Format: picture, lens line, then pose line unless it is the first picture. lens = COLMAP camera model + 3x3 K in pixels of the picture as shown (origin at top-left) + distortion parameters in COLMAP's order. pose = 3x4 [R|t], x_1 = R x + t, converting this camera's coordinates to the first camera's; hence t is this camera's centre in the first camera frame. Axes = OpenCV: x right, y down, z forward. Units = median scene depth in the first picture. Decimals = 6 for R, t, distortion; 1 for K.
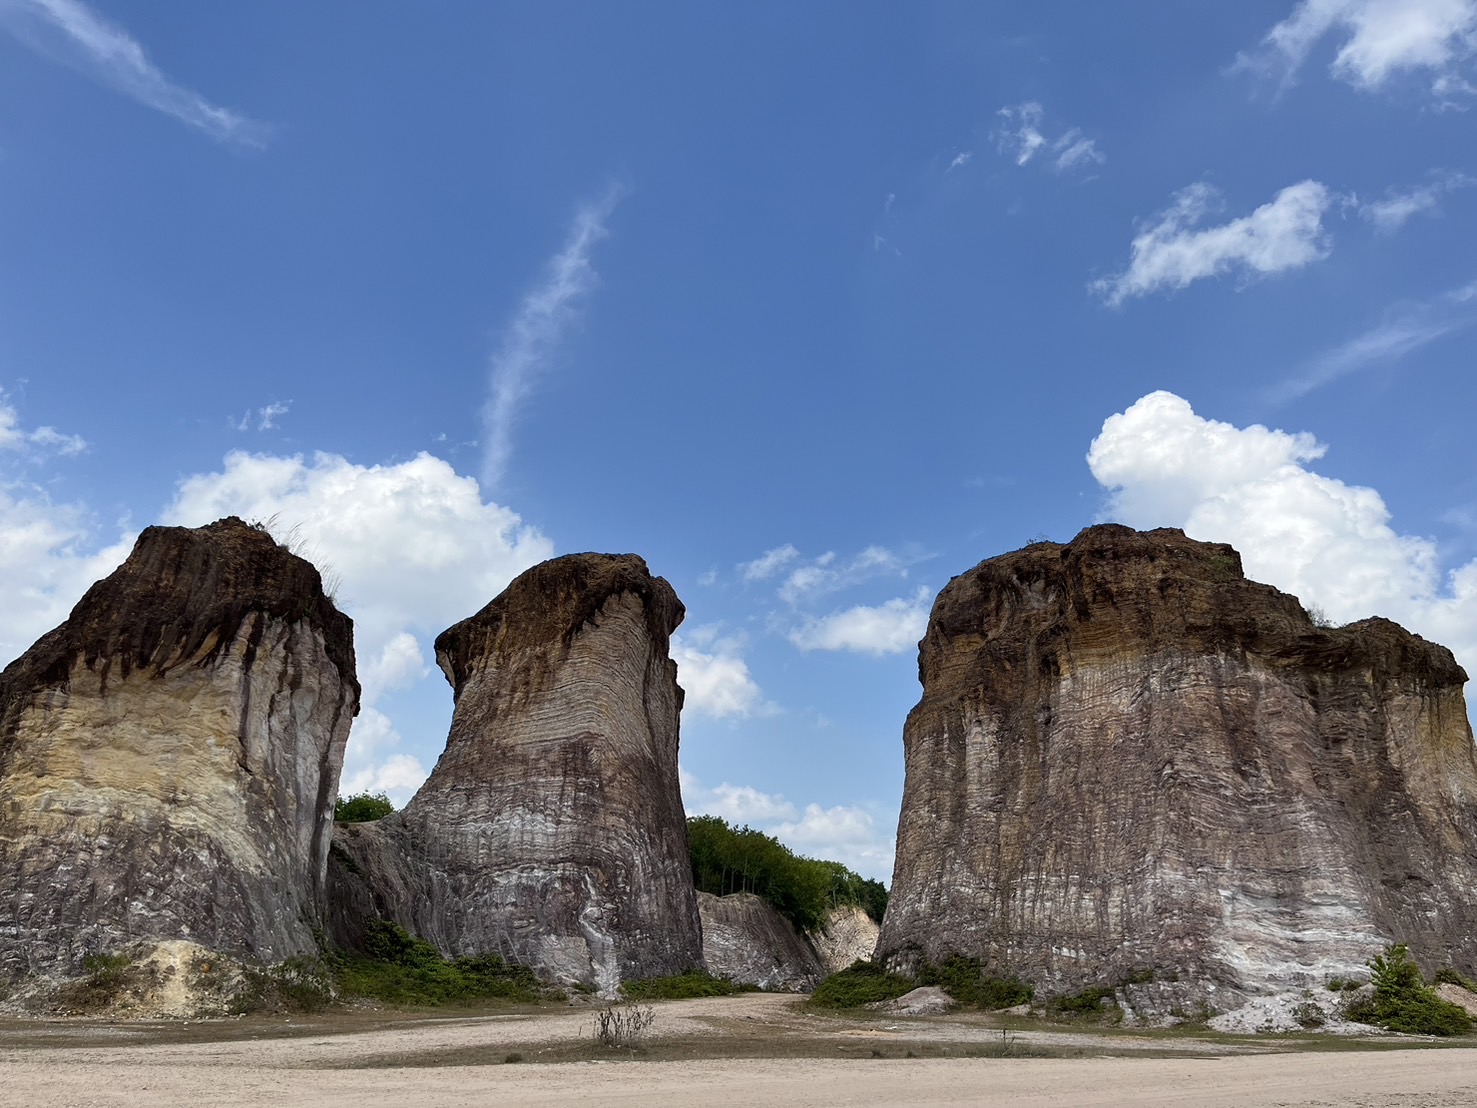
lens RADIAL K [[1131.9, 0, 733.9], [0, 1131.9, 554.1], [0, 0, 1]] dist [0.033620, -0.026955]
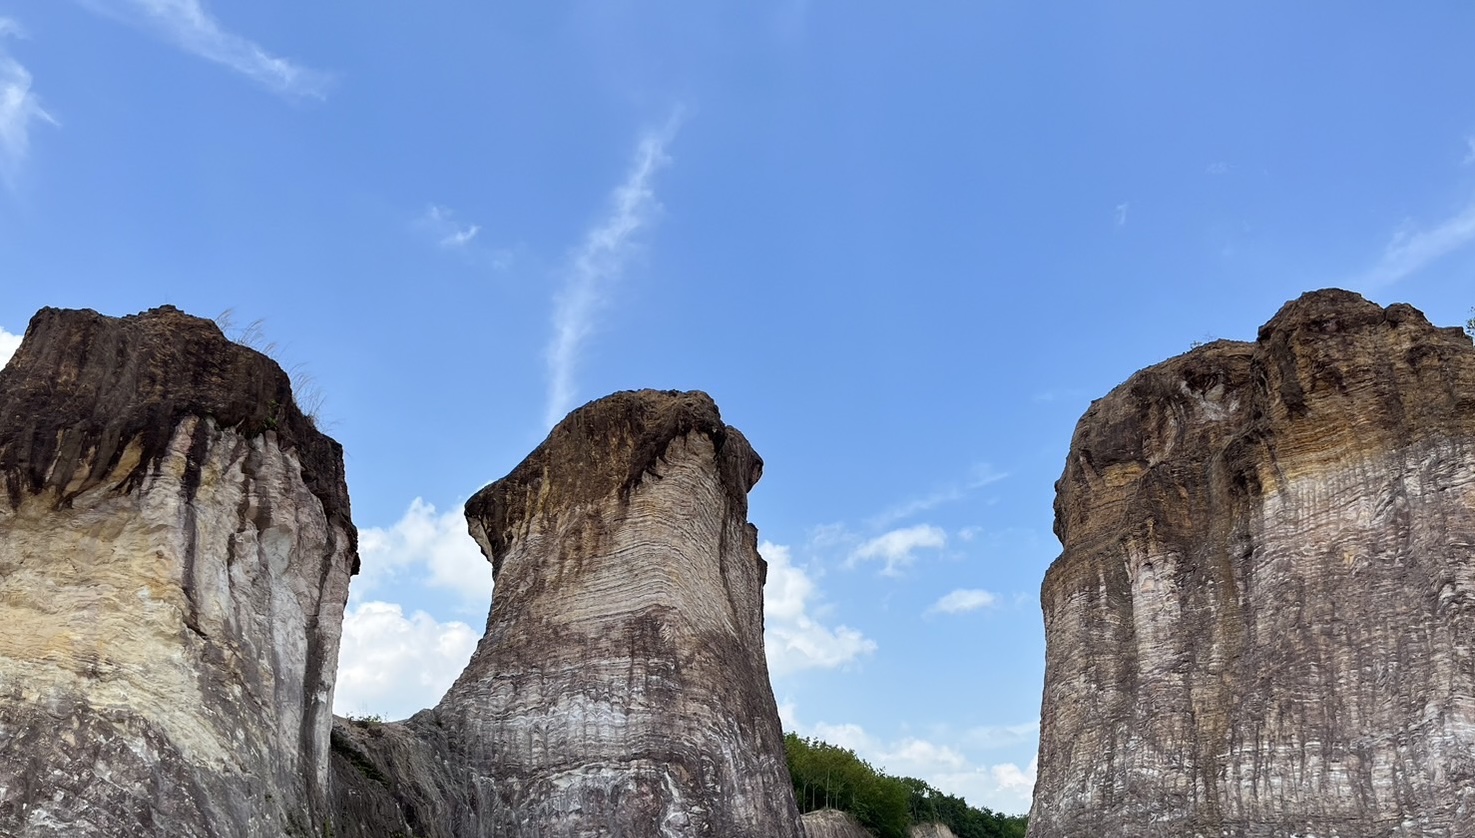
lens RADIAL K [[1127.8, 0, 734.3], [0, 1127.8, 560.2], [0, 0, 1]] dist [0.065207, -0.082696]
pose [[0.997600, -0.051642, -0.046124, -0.038014], [0.054418, 0.996648, 0.061092, 0.087628], [0.042815, -0.063455, 0.997066, 0.217894]]
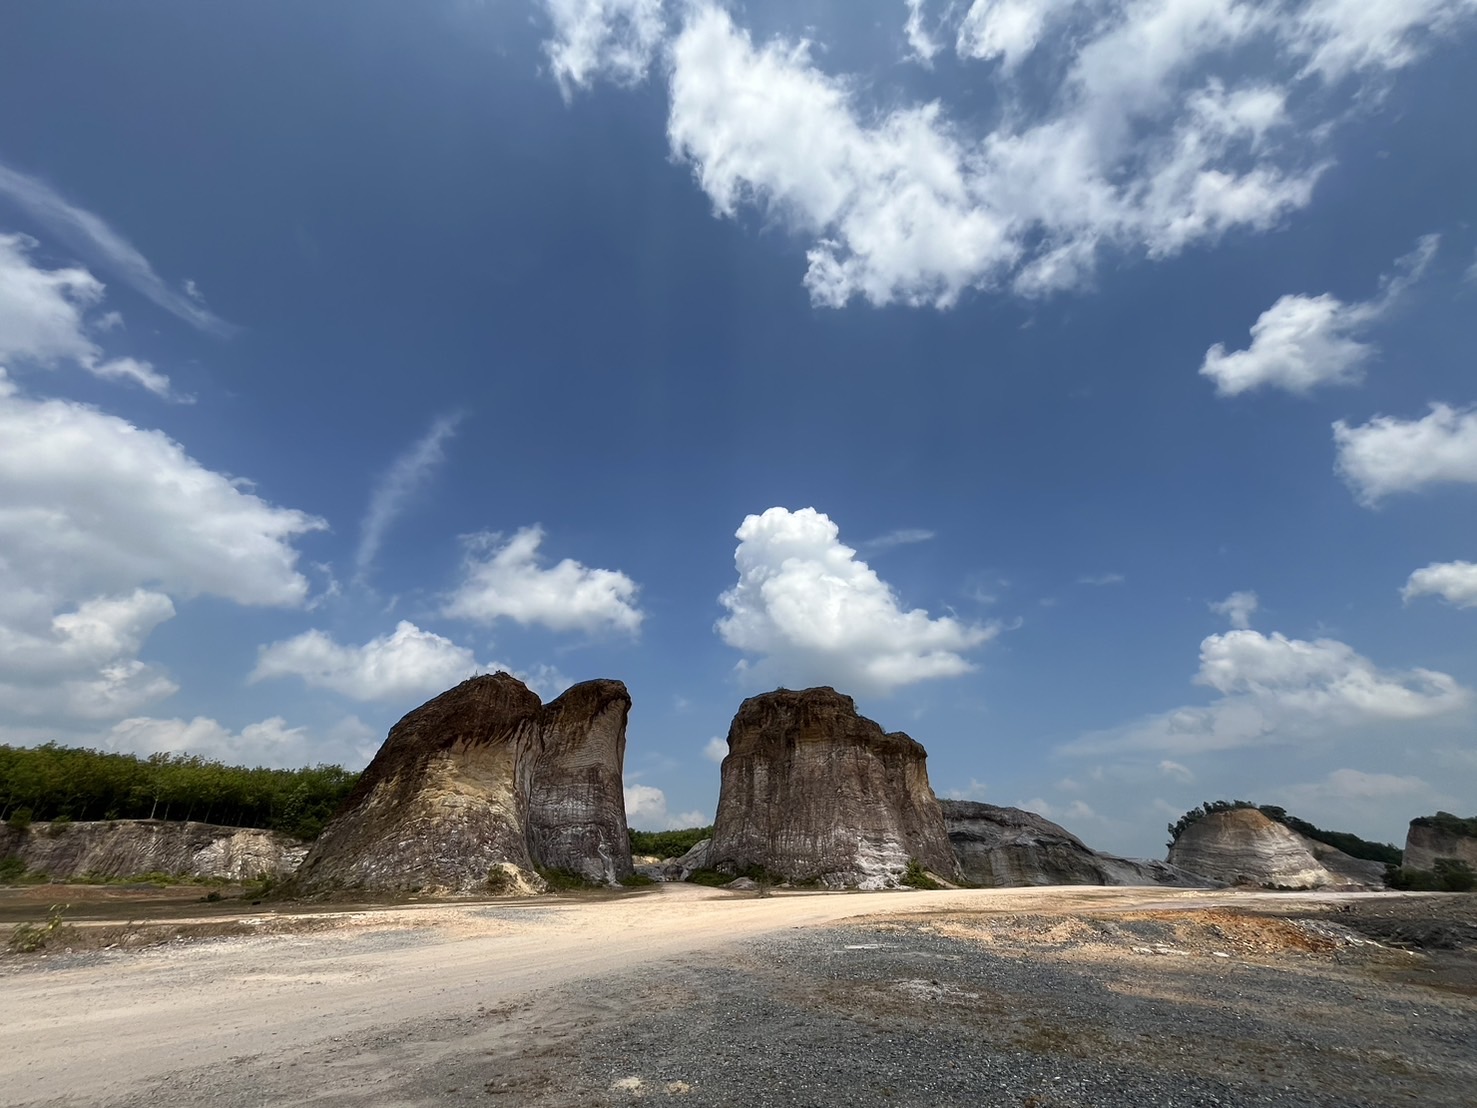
lens RADIAL K [[602.9, 0, 740.9], [0, 602.9, 549.3], [0, 0, 1]] dist [-0.006253, 0.001405]
pose [[0.938025, 0.146705, 0.313987, -0.334922], [-0.101313, 0.982487, -0.156381, -0.113932], [-0.331430, 0.114878, 0.936460, -0.302024]]
